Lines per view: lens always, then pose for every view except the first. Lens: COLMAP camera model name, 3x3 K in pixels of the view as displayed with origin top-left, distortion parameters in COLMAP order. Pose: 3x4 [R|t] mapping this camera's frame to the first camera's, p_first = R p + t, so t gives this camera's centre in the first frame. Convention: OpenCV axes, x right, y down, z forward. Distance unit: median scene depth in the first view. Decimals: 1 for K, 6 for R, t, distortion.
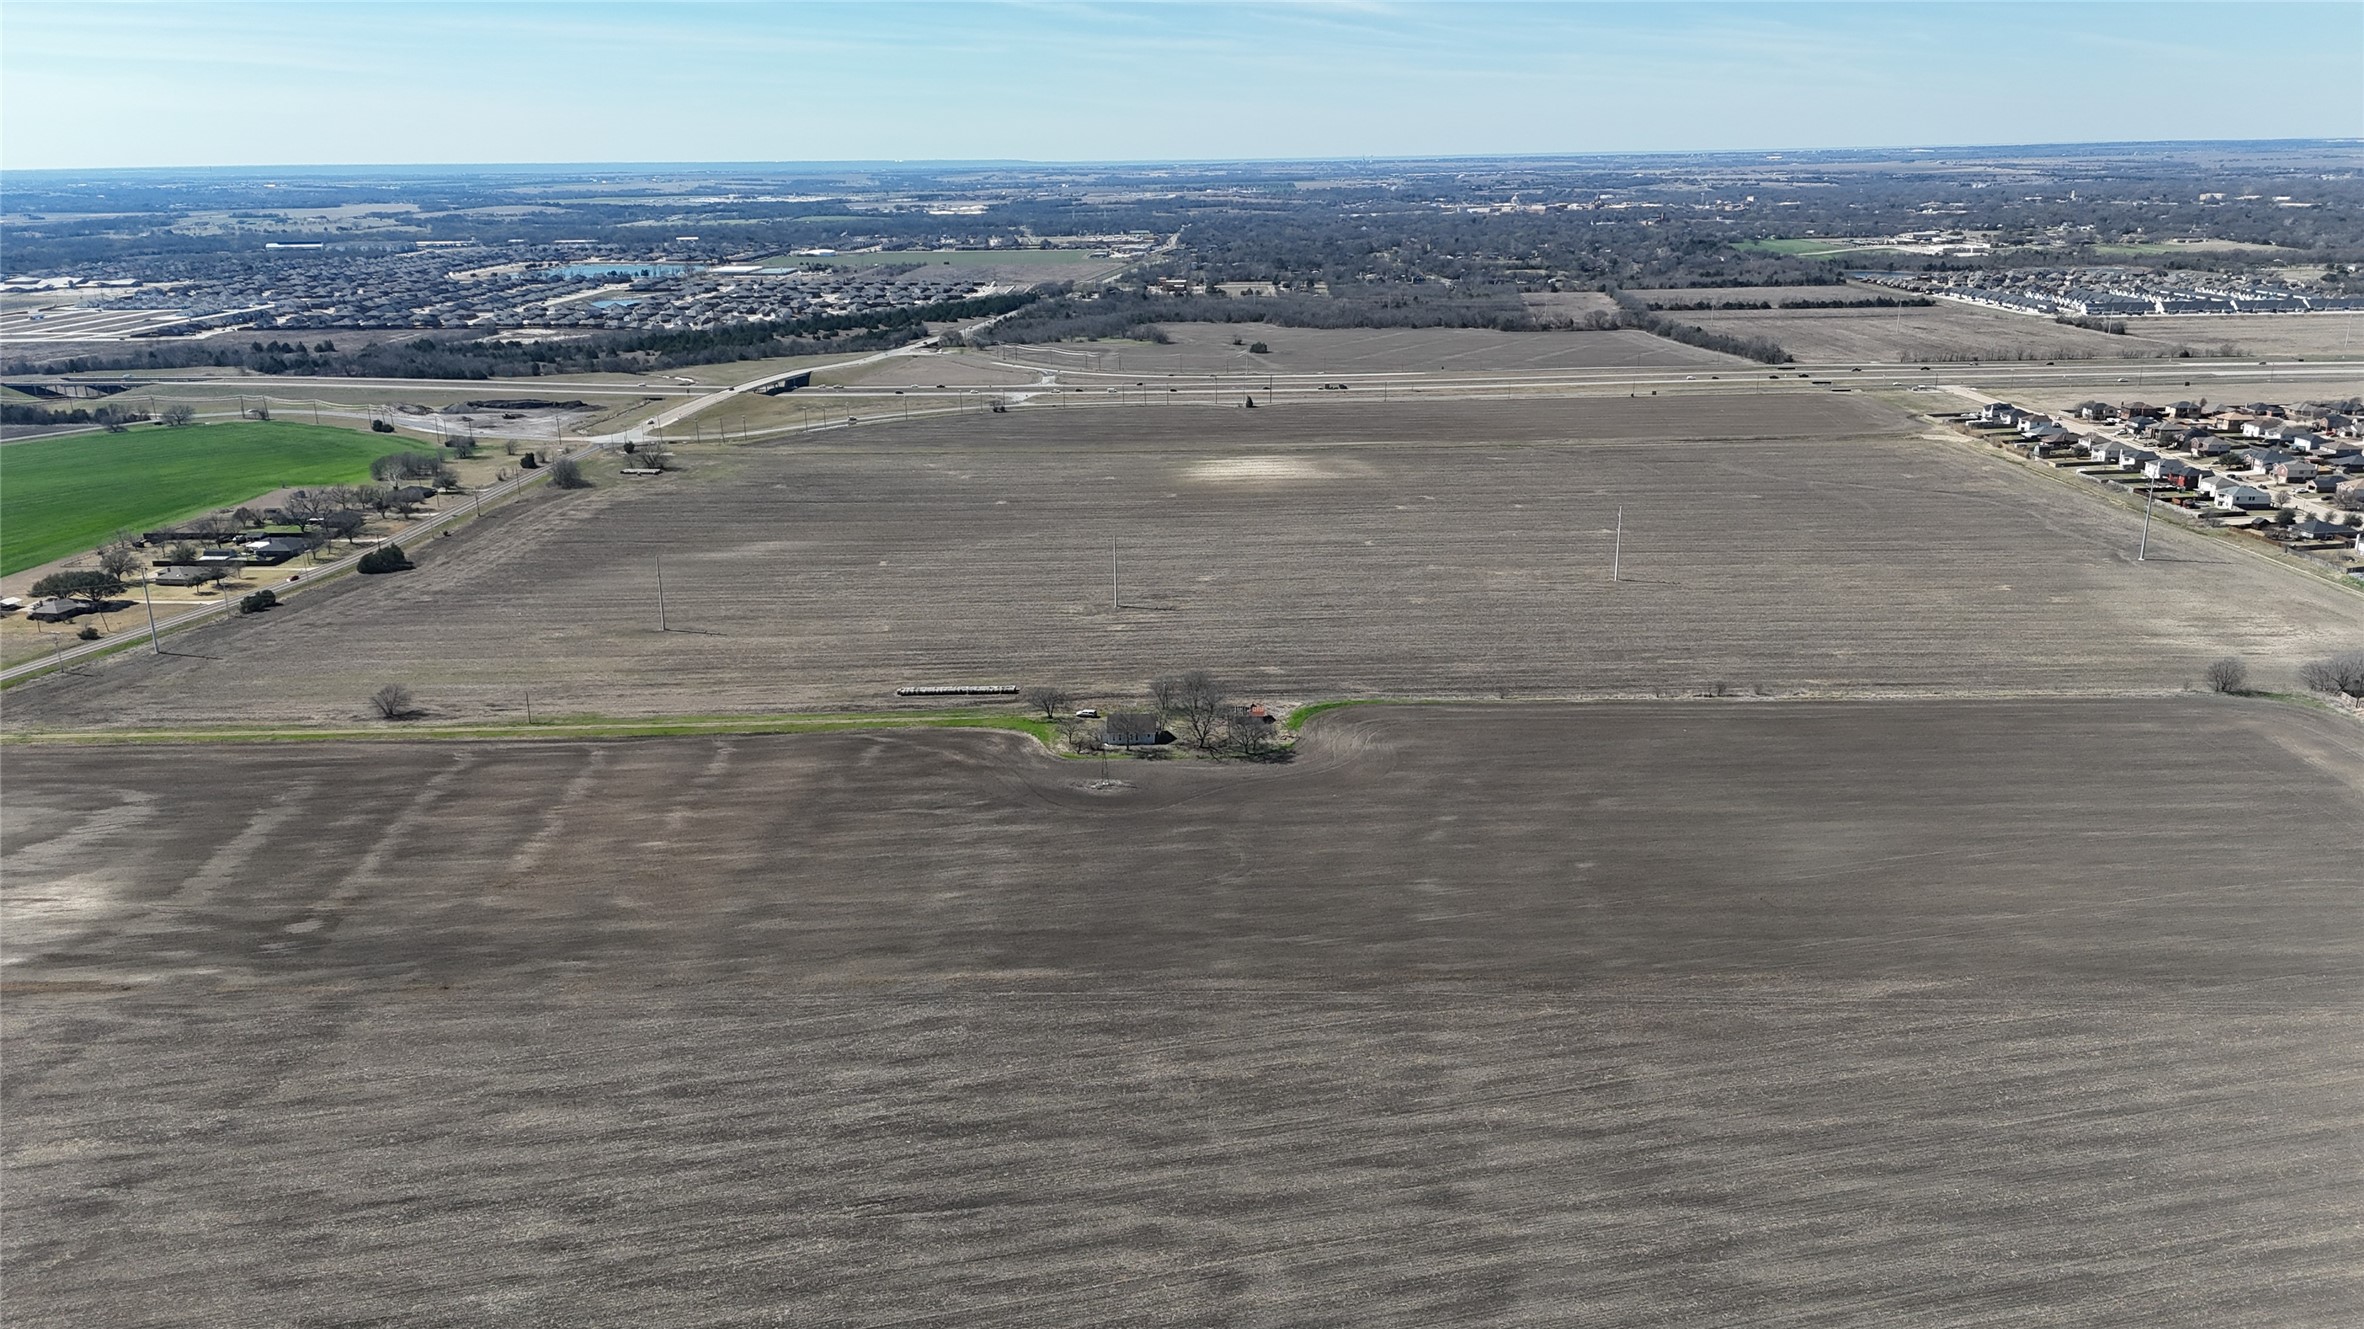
lens RADIAL K [[1724.4, 0, 1189.3], [0, 1724.4, 667.7], [0, 0, 1]] dist [0.092539, -0.095016]
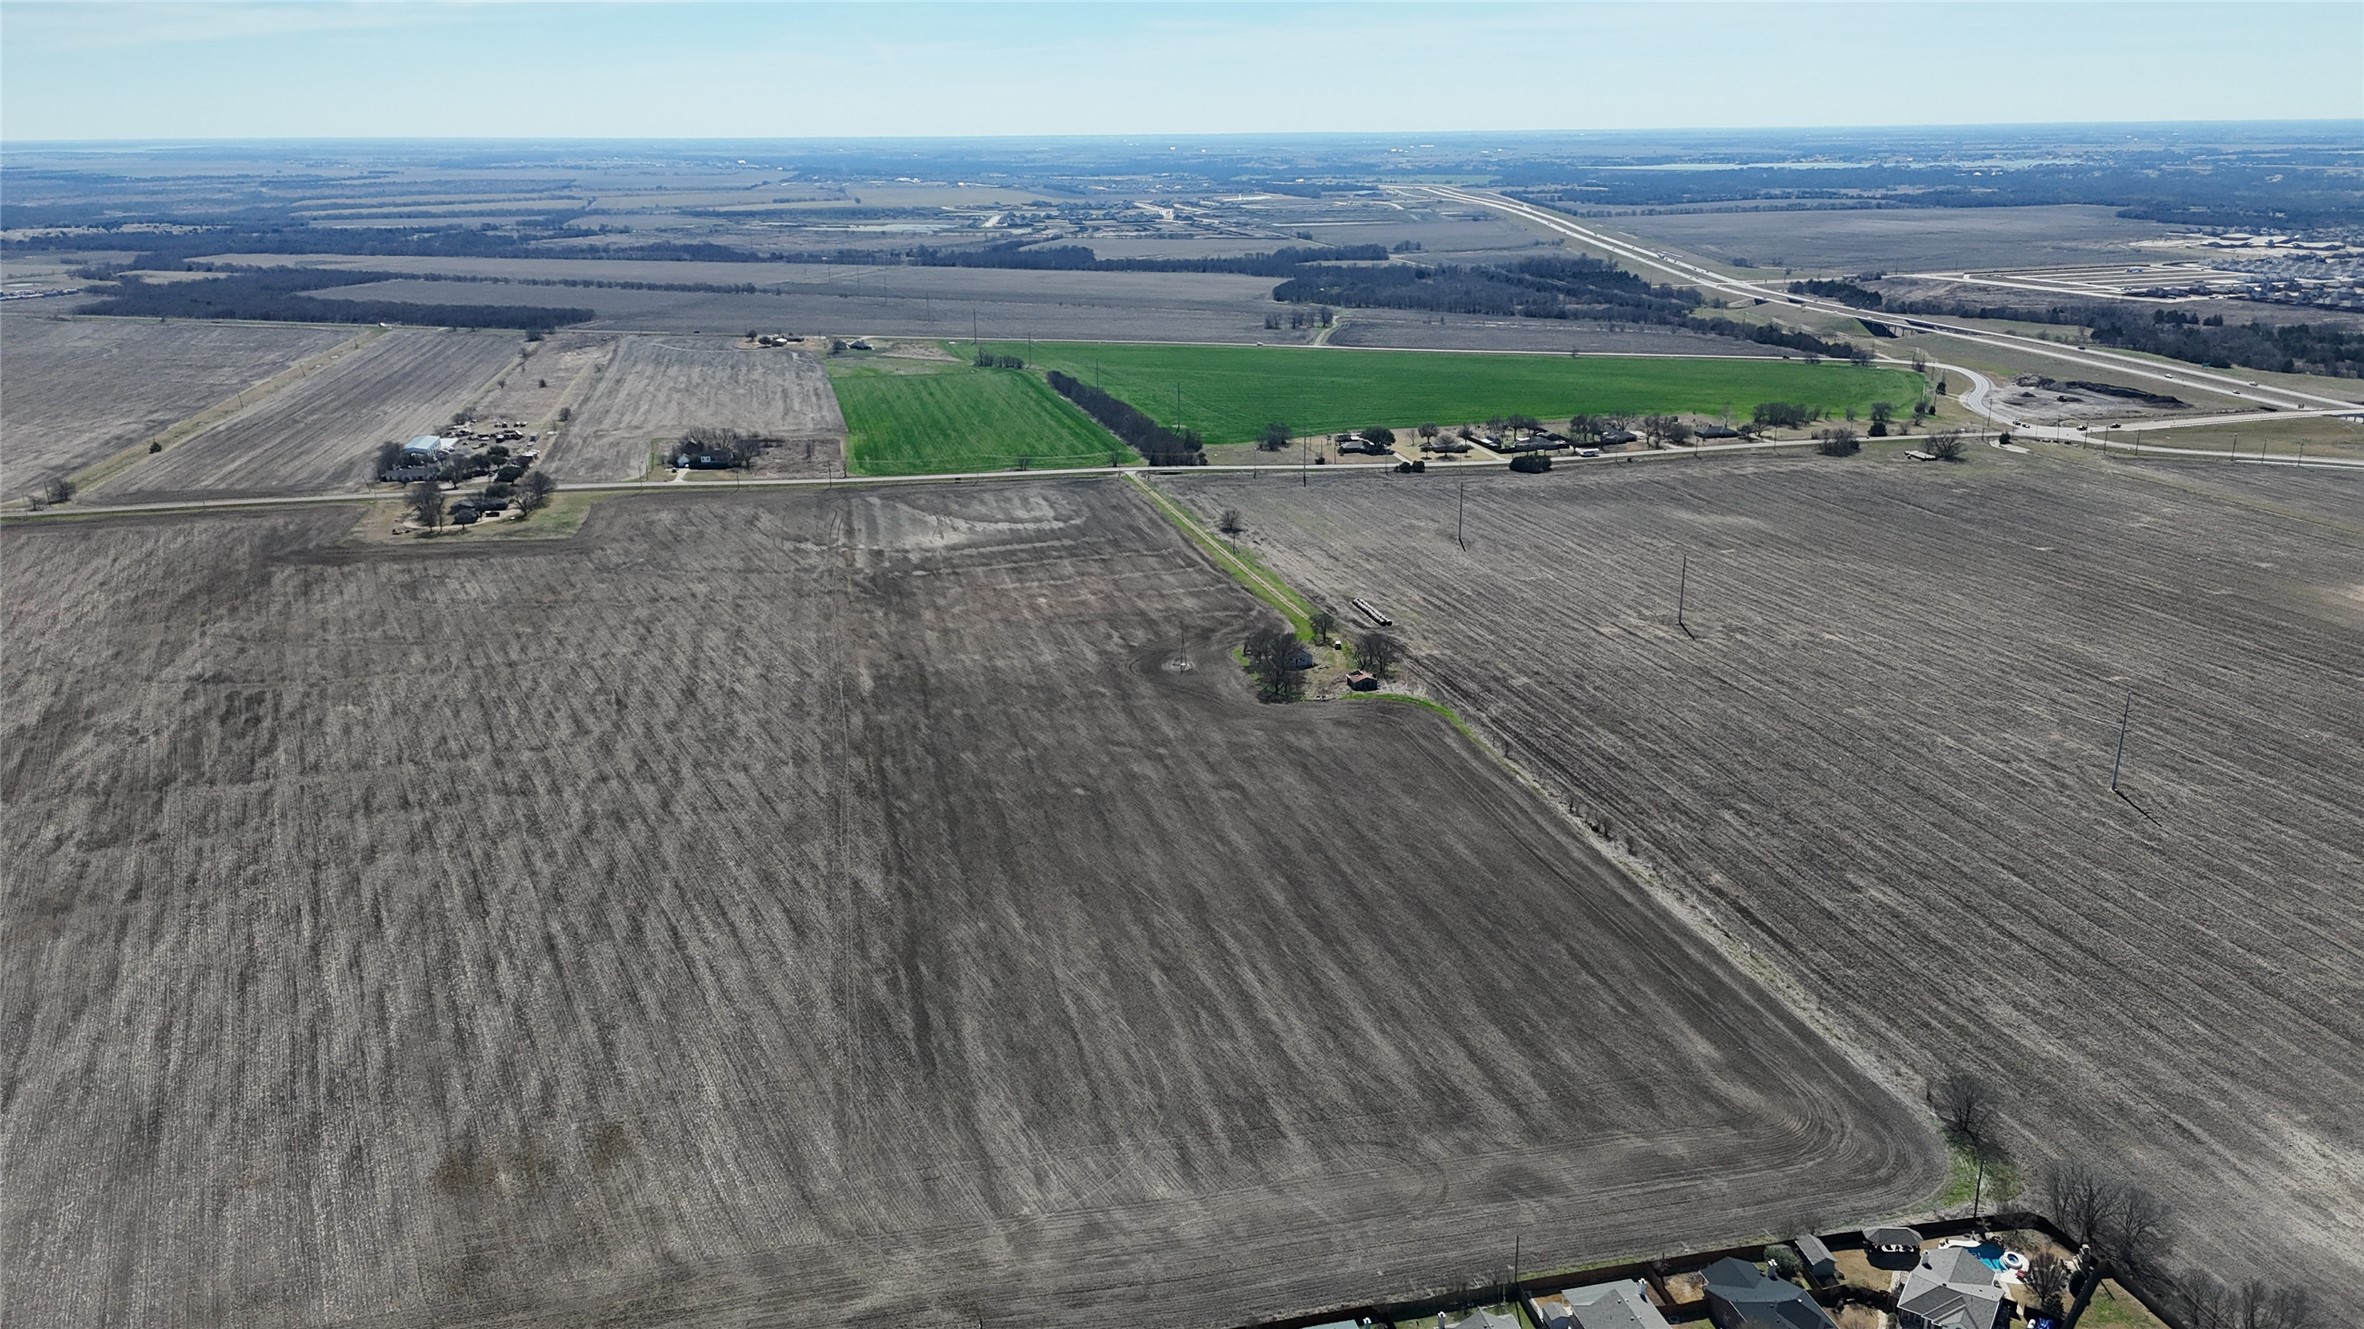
lens RADIAL K [[1724.4, 0, 1189.3], [0, 1724.4, 667.7], [0, 0, 1]] dist [0.092539, -0.095016]
pose [[0.256462, 0.296255, -0.920033, 1.690170], [-0.269480, 0.936041, 0.226291, -0.332238], [0.928228, 0.189895, 0.319894, 0.838708]]
